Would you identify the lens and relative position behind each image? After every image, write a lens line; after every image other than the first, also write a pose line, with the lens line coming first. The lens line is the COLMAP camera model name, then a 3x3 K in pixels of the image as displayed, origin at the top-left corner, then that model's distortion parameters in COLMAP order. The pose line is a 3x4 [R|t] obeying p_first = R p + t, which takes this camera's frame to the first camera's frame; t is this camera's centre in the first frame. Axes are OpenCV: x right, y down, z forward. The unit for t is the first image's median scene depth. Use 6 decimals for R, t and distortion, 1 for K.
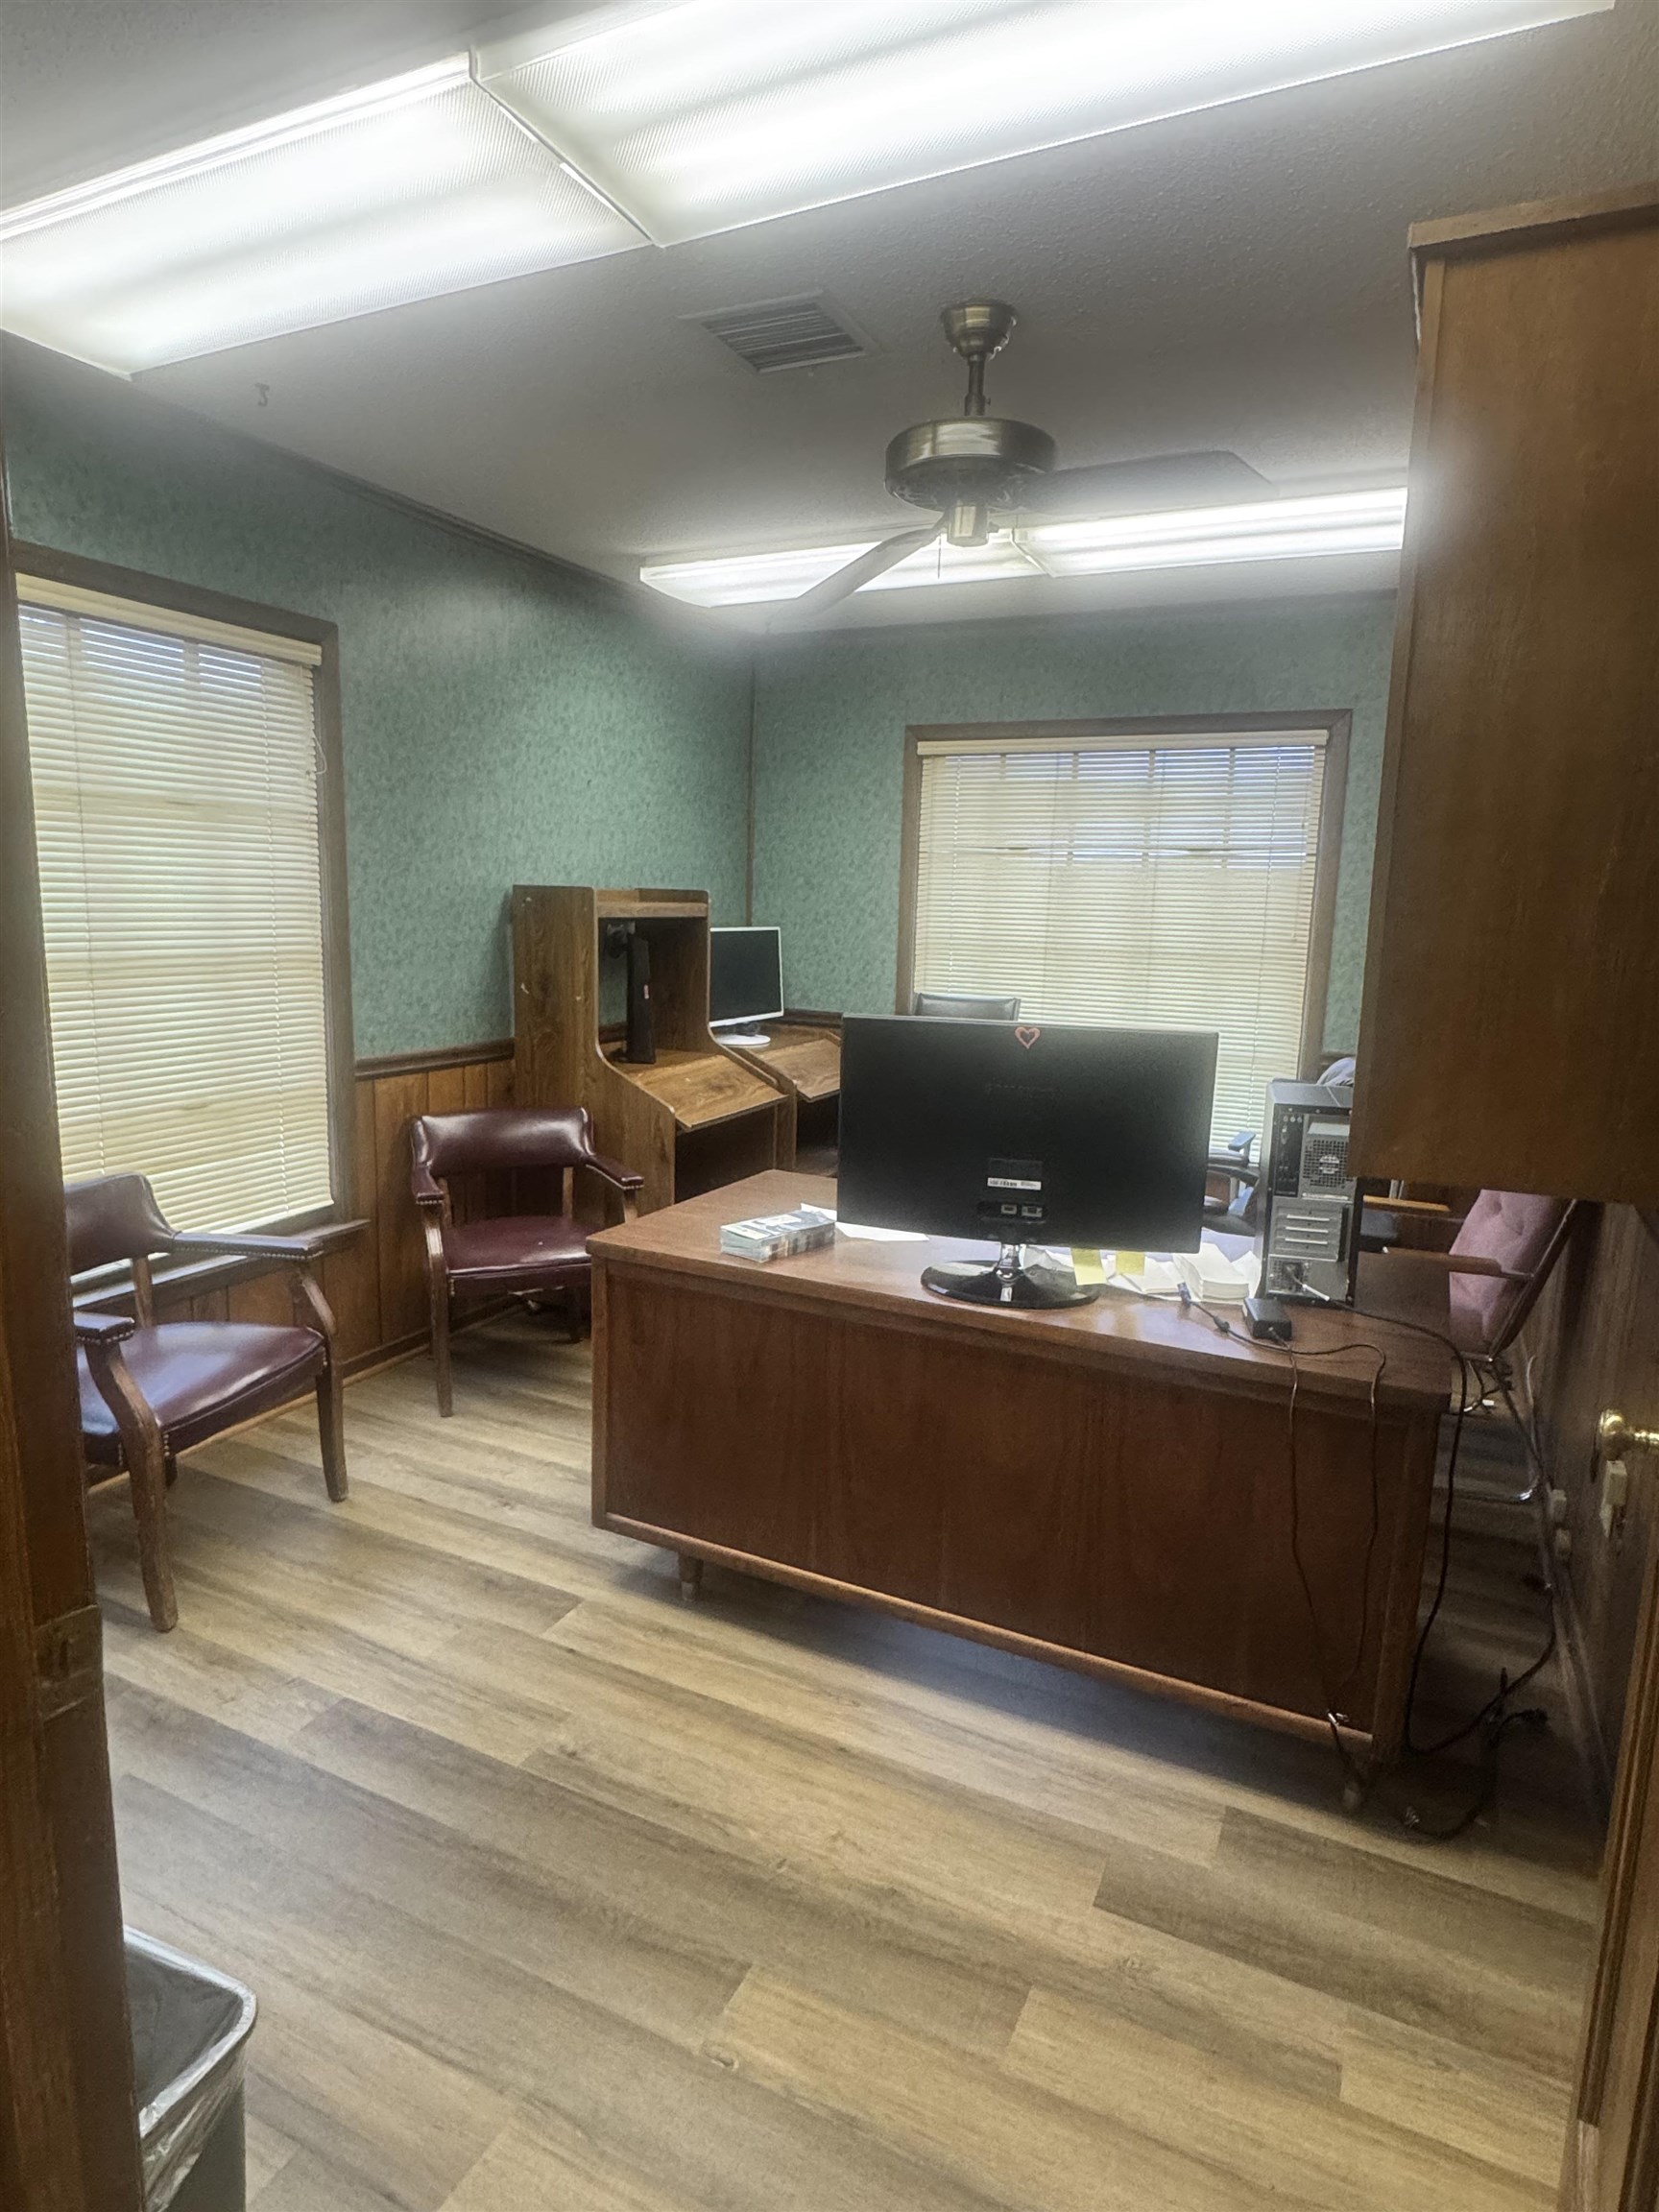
lens RADIAL K [[1225.6, 0, 829.5], [0, 1225.6, 1106.0], [0, 0, 1]] dist [-0.000430, 0.001427]
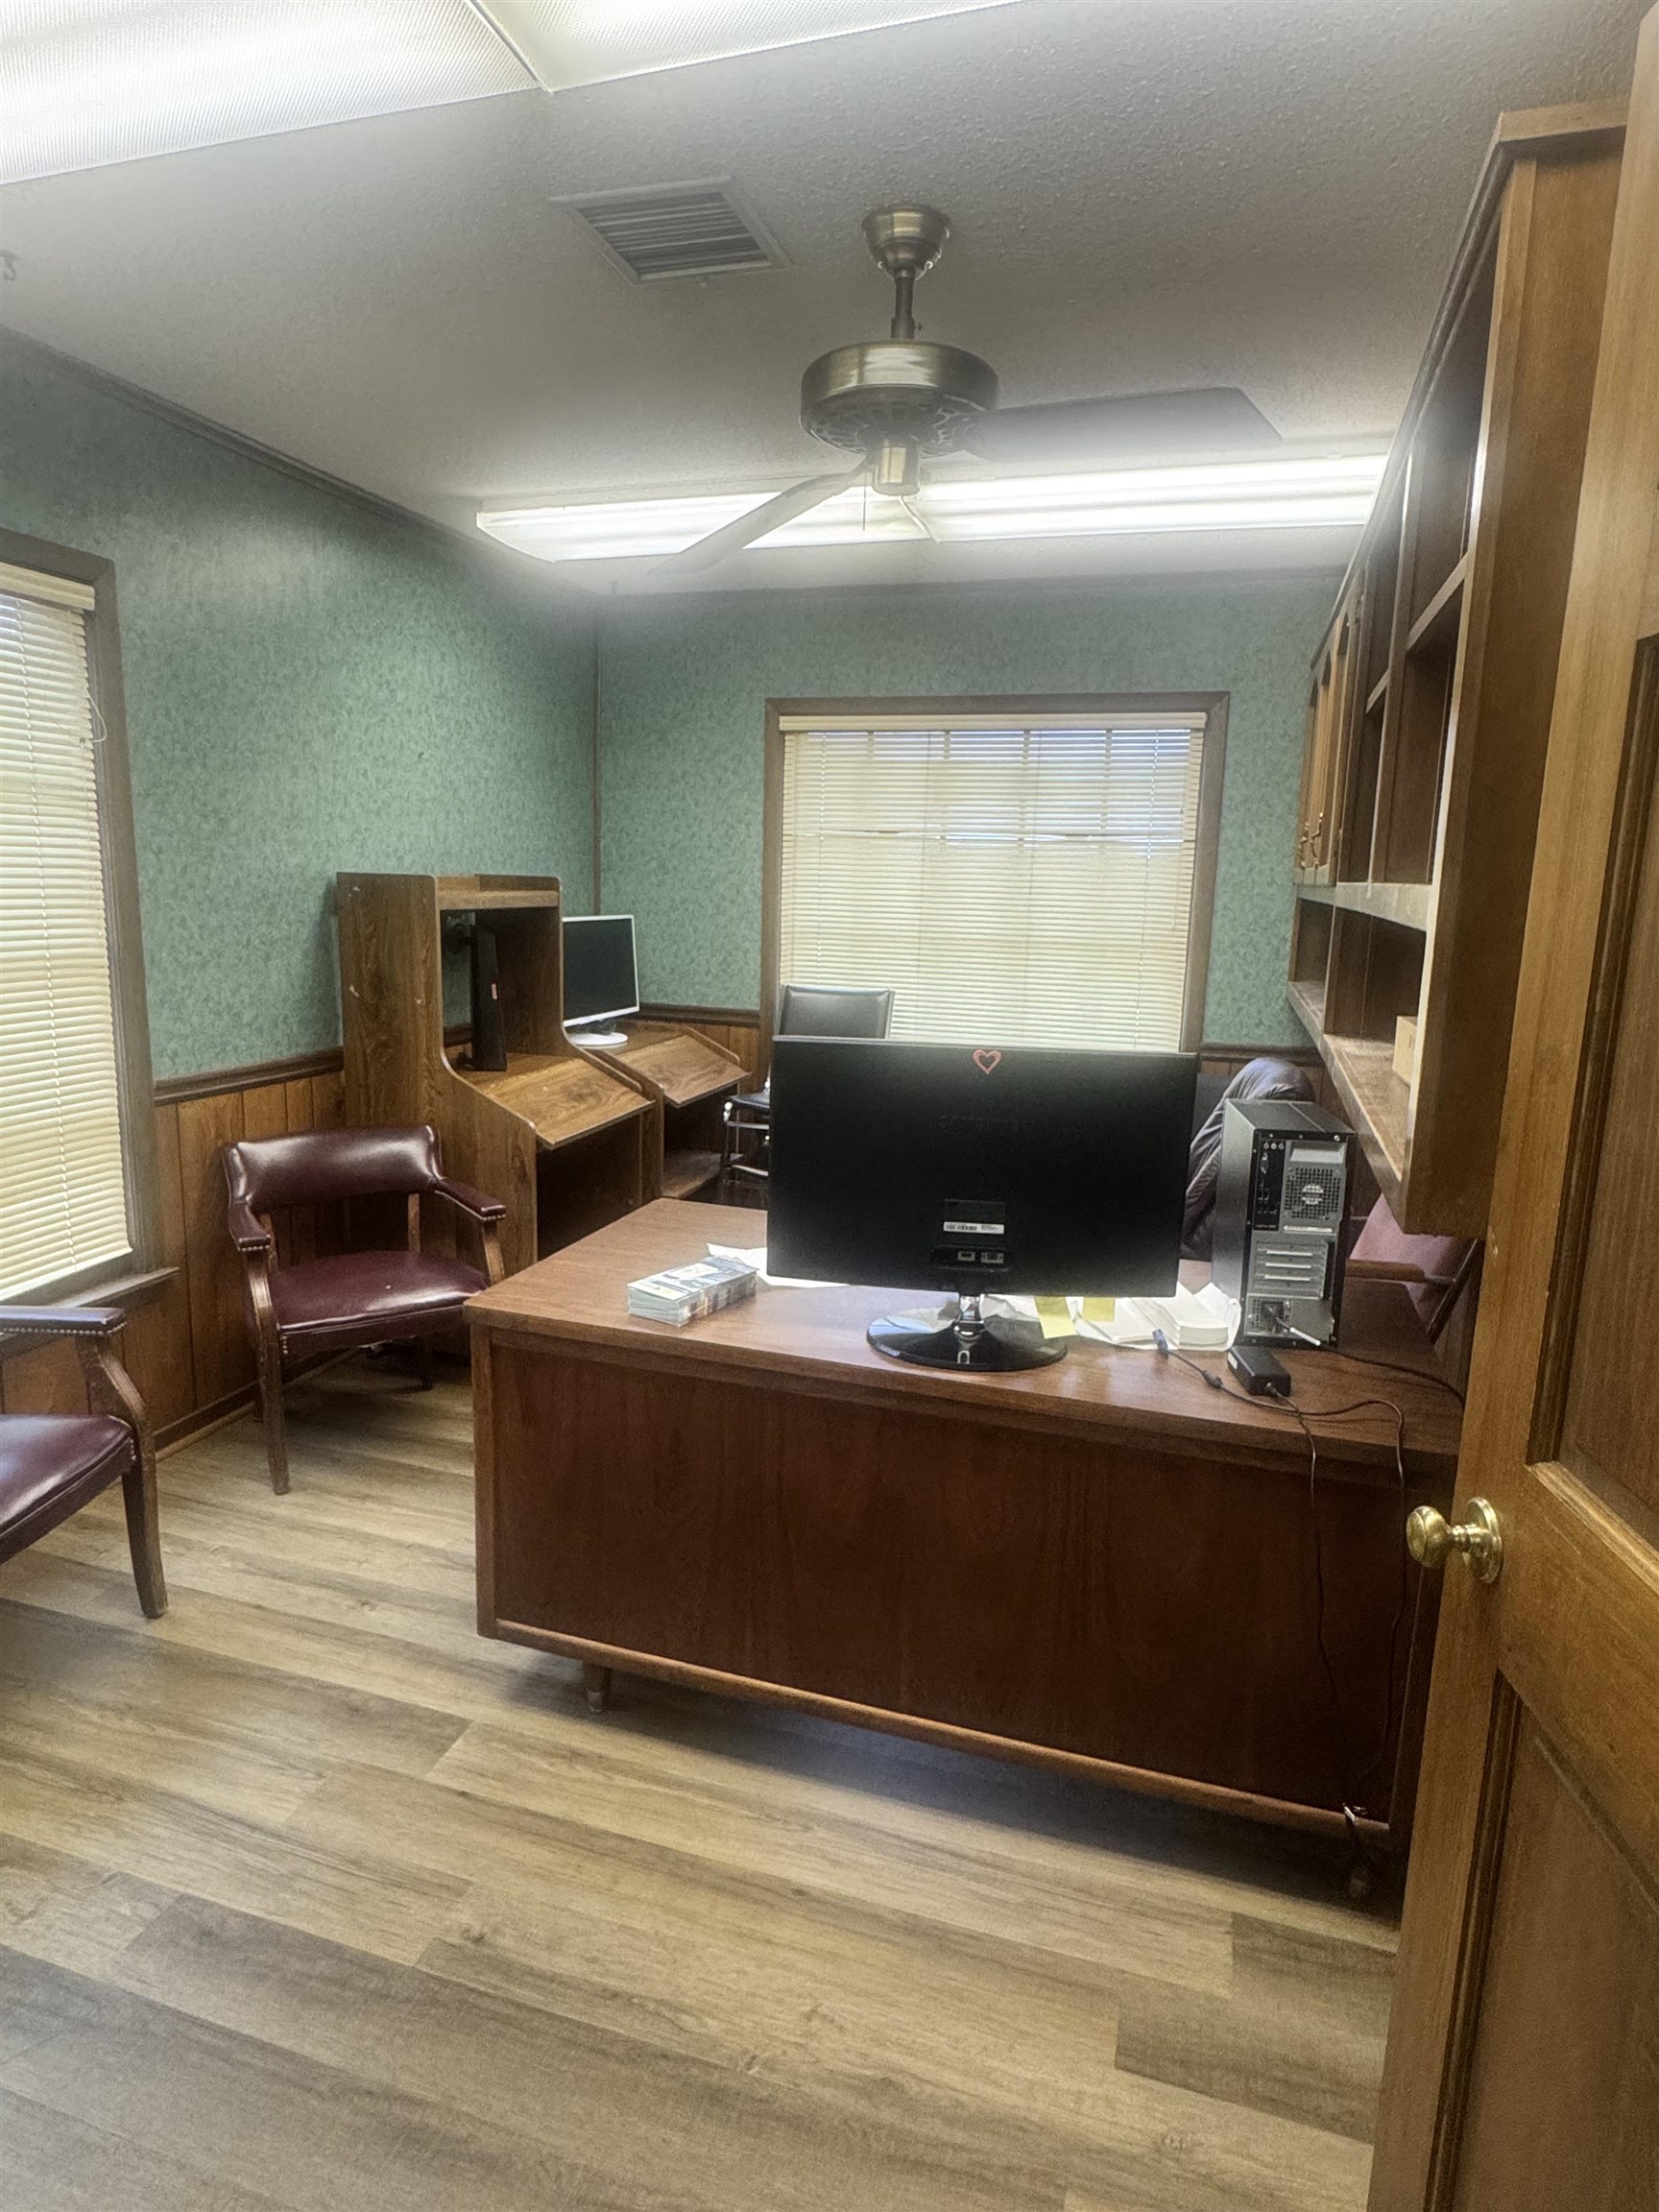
lens RADIAL K [[1225.6, 0, 829.5], [0, 1225.6, 1106.0], [0, 0, 1]] dist [-0.000430, 0.001427]
pose [[0.988924, -0.026410, 0.146052, -0.065204], [0.023388, 0.999476, 0.022376, -0.038452], [-0.146566, -0.018712, 0.989024, 0.123213]]
